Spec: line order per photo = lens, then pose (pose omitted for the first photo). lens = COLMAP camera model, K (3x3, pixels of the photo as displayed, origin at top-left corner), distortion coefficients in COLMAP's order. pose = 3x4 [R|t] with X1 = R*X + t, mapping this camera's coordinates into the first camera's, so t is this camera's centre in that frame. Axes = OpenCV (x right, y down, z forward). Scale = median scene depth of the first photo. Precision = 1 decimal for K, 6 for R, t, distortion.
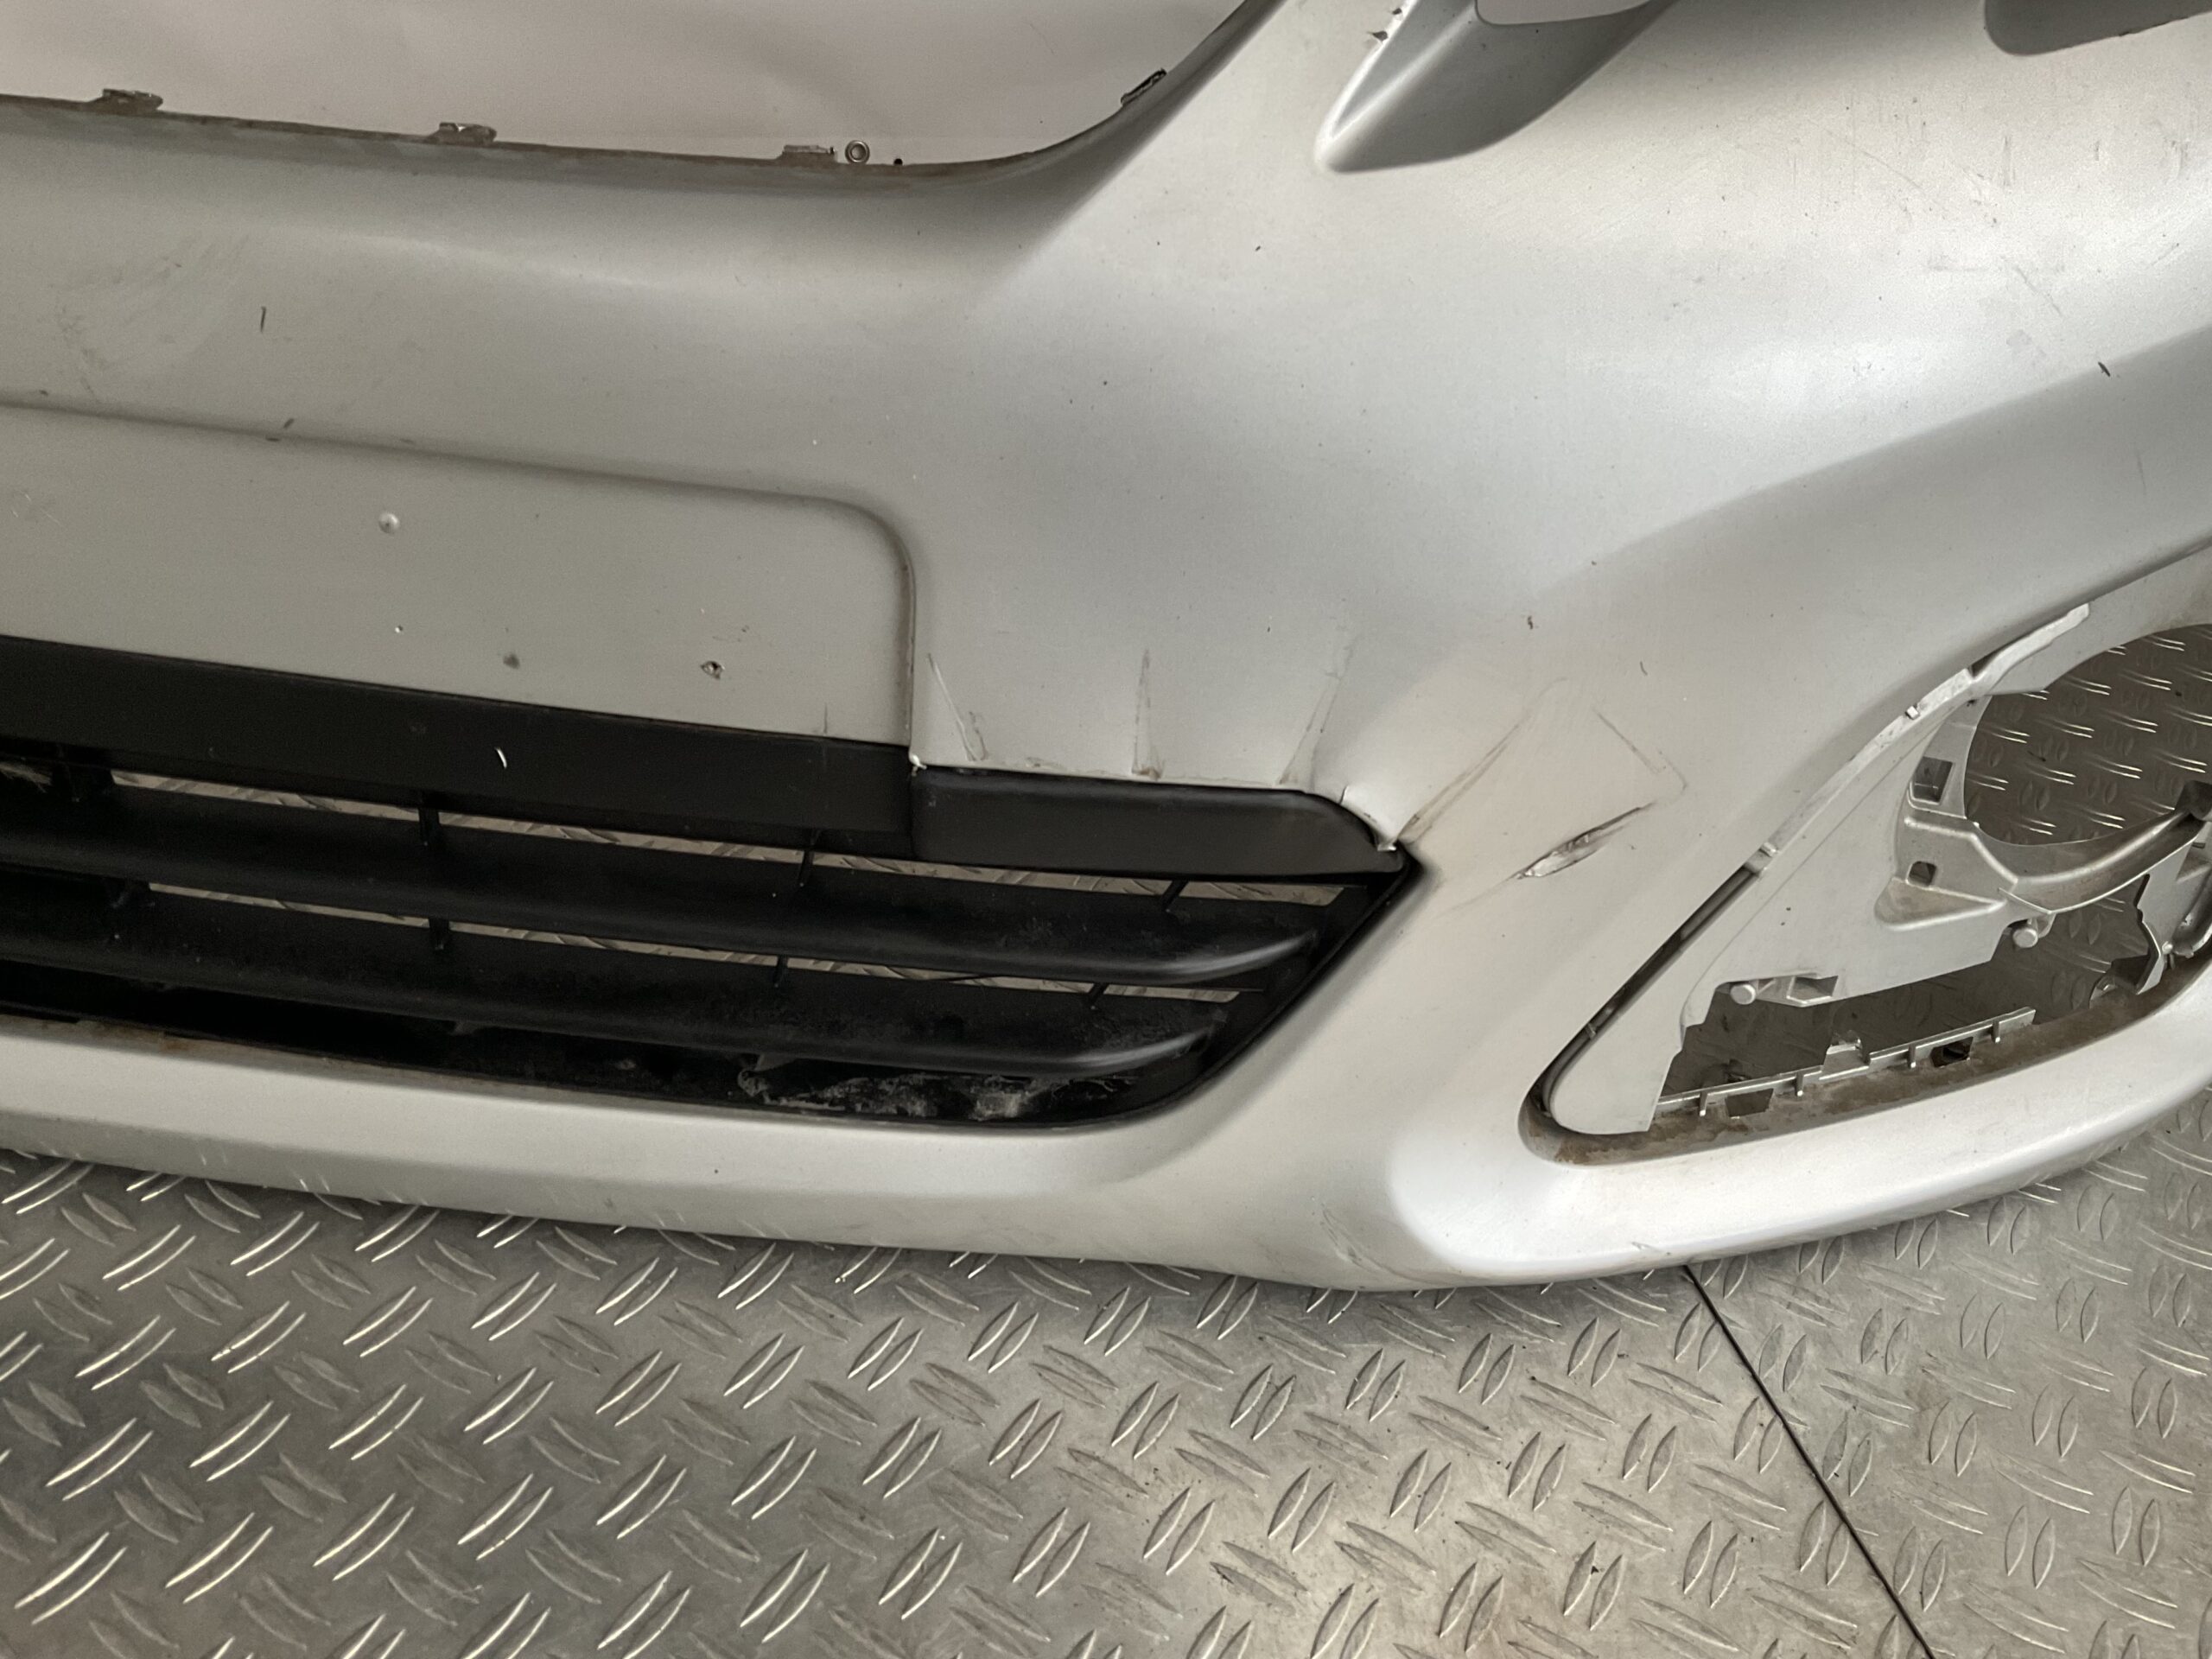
lens RADIAL K [[1811.5, 0, 1093.7], [0, 1811.5, 858.2], [0, 0, 1]] dist [0.070474, -0.123823]
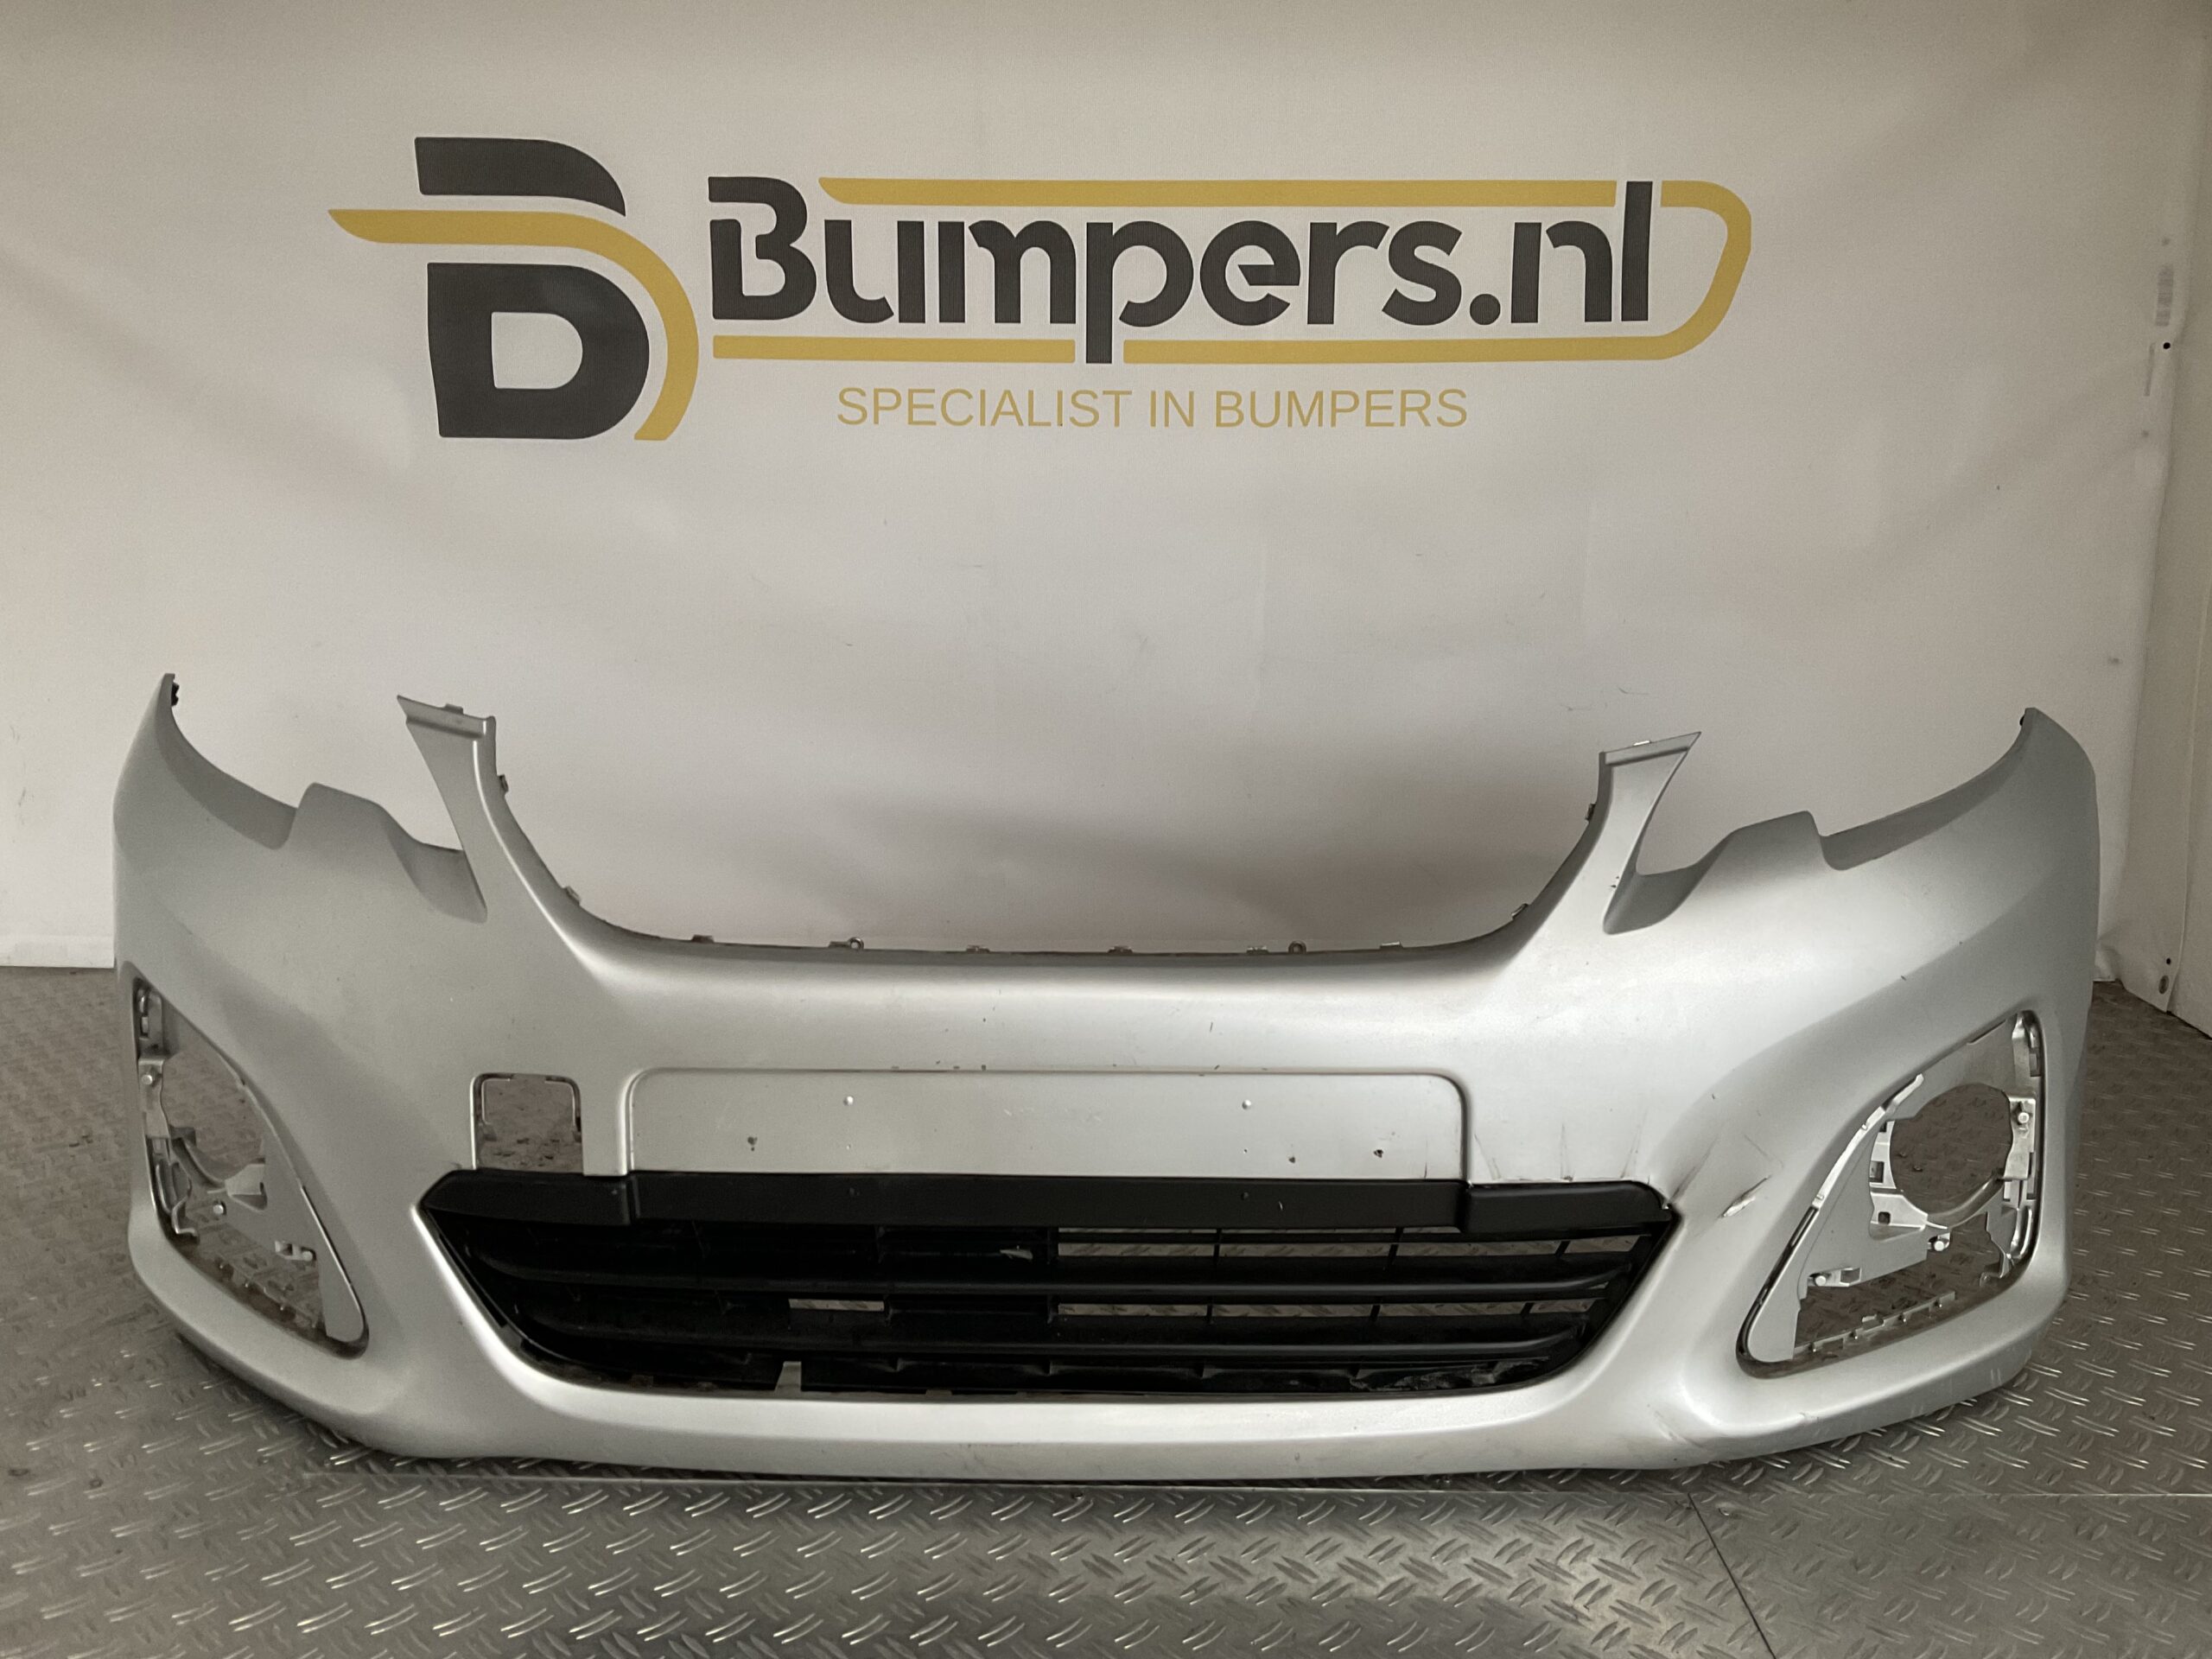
lens RADIAL K [[1811.5, 0, 1093.7], [0, 1811.5, 858.2], [0, 0, 1]] dist [0.070474, -0.123823]
pose [[0.989839, -0.085131, 0.113894, -0.684847], [0.122465, 0.917428, -0.378586, 0.330700], [-0.072260, 0.388687, 0.918532, -1.082035]]
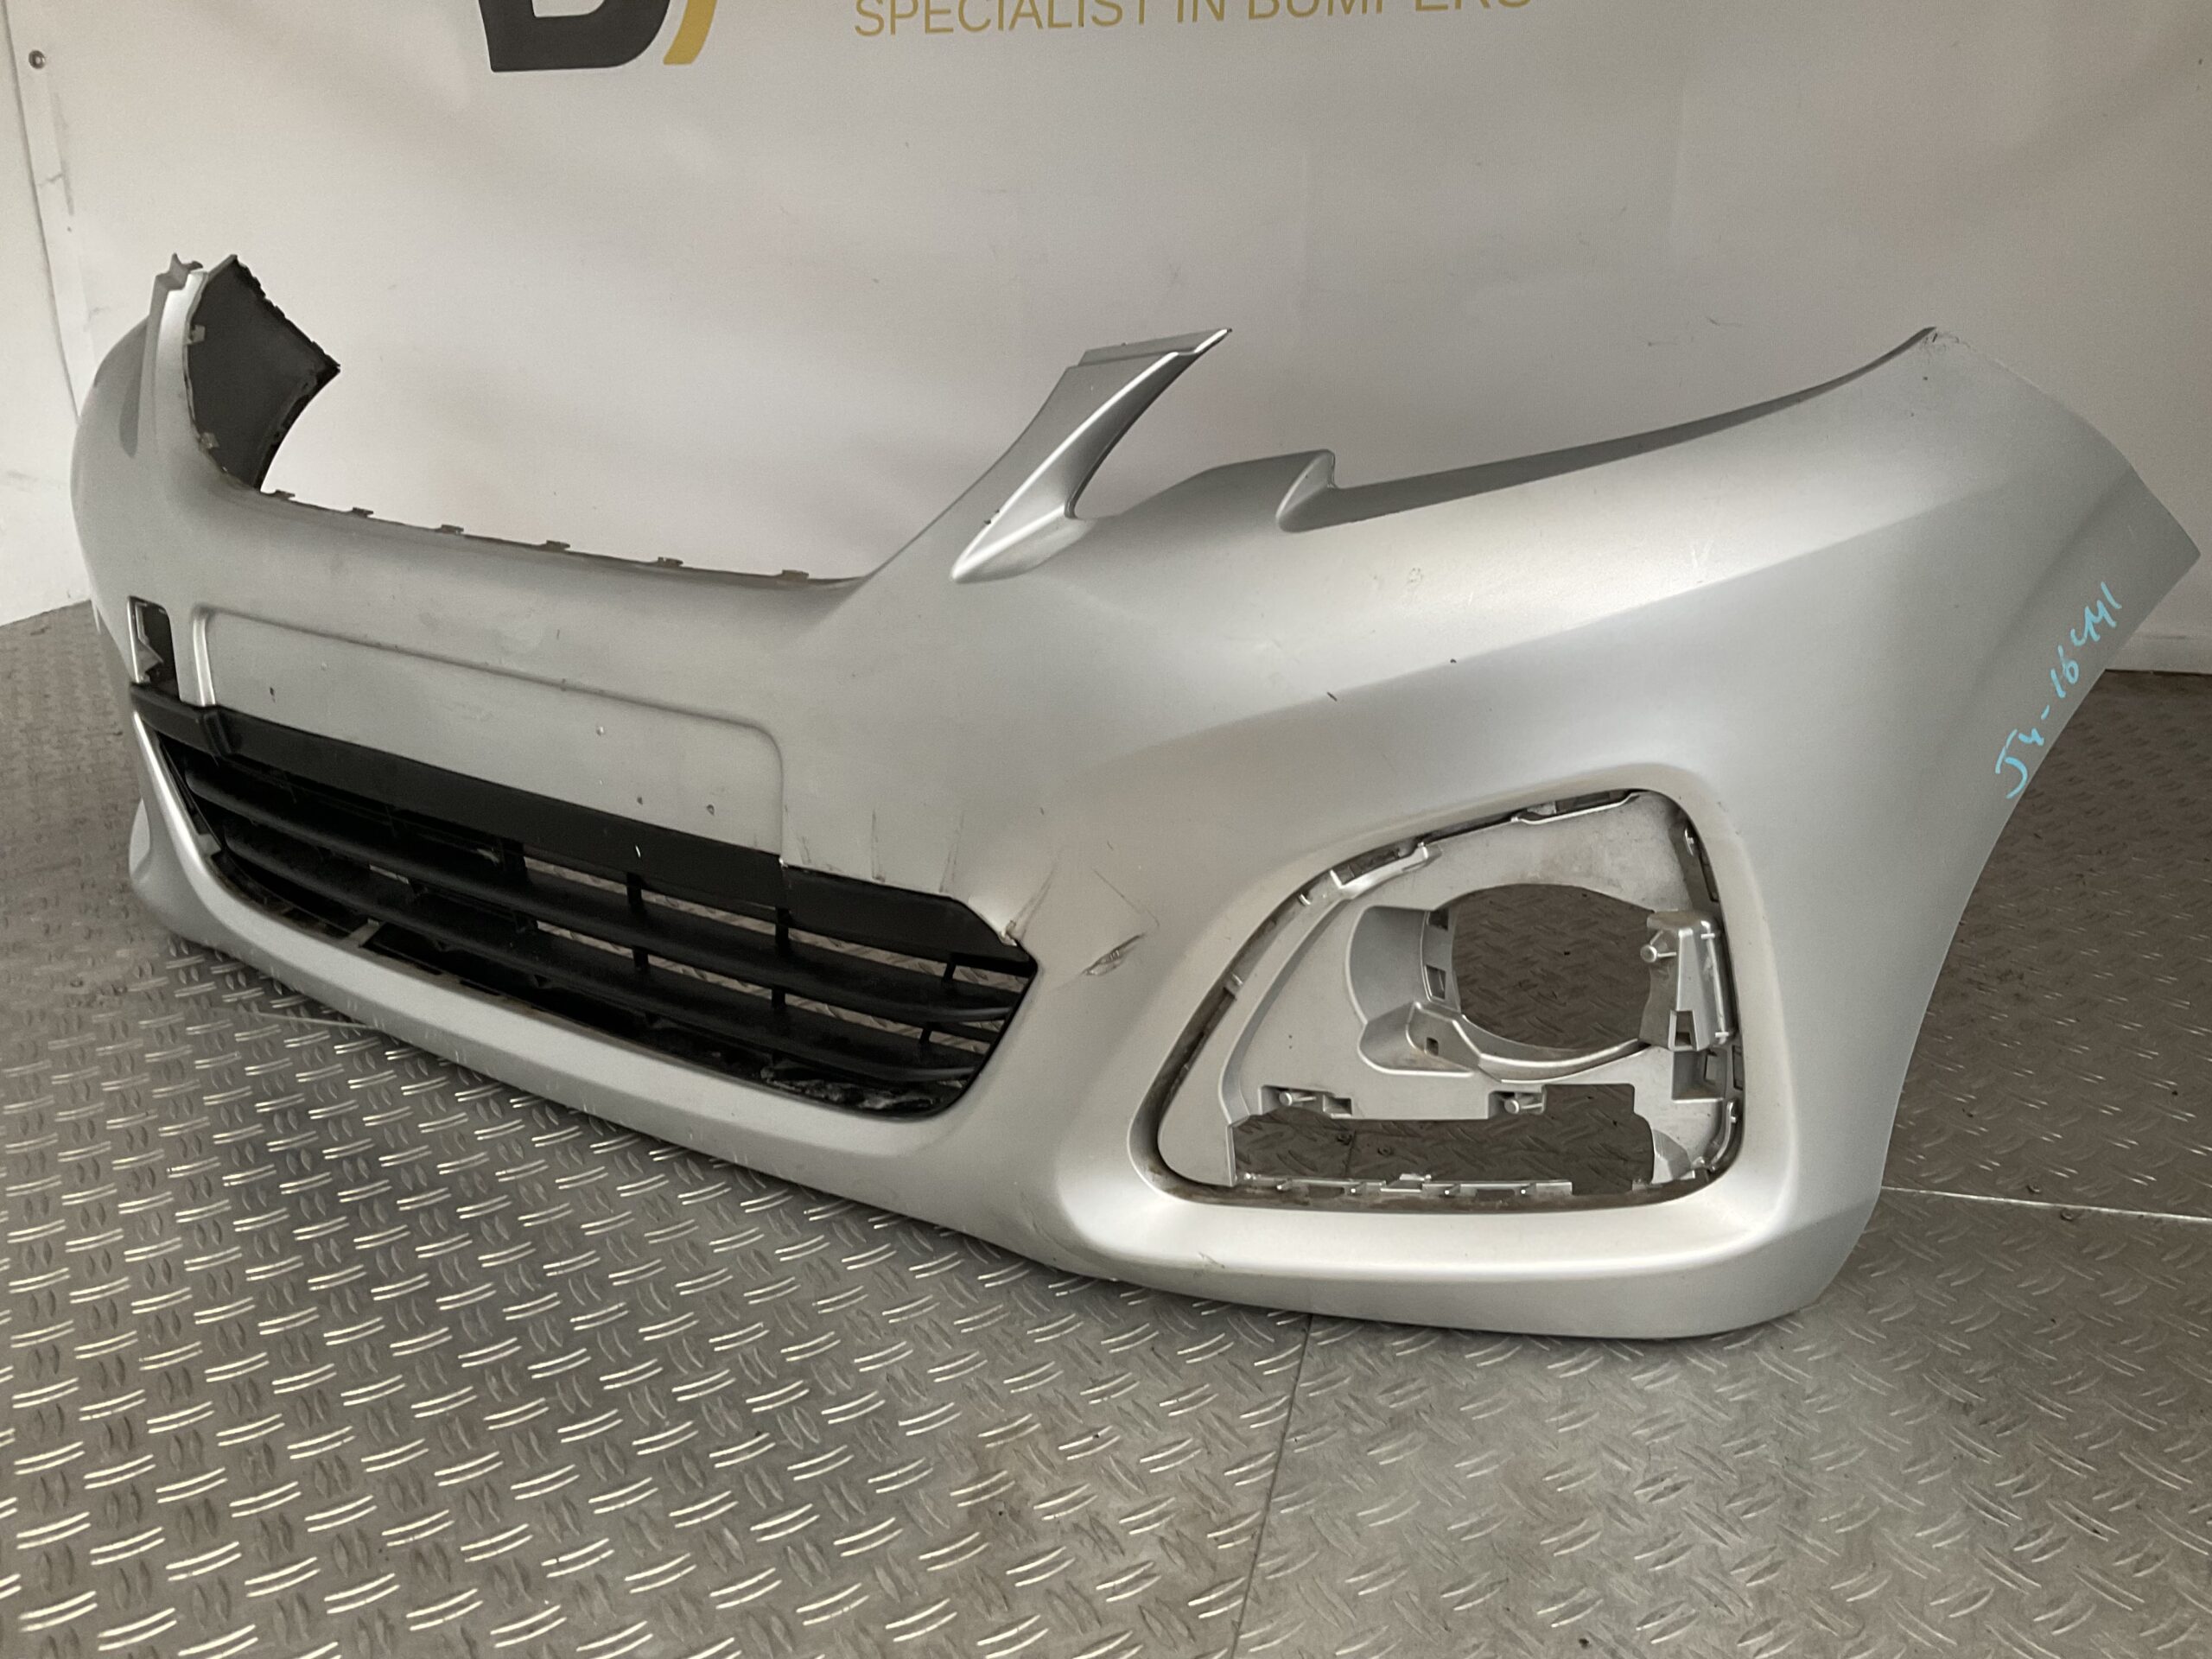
lens RADIAL K [[1811.5, 0, 1093.7], [0, 1811.5, 858.2], [0, 0, 1]] dist [0.070474, -0.123823]
pose [[0.885849, 0.088480, -0.455459, 0.918060], [-0.199770, 0.958733, -0.202295, 0.228306], [0.418765, 0.270190, 0.866968, -0.468797]]
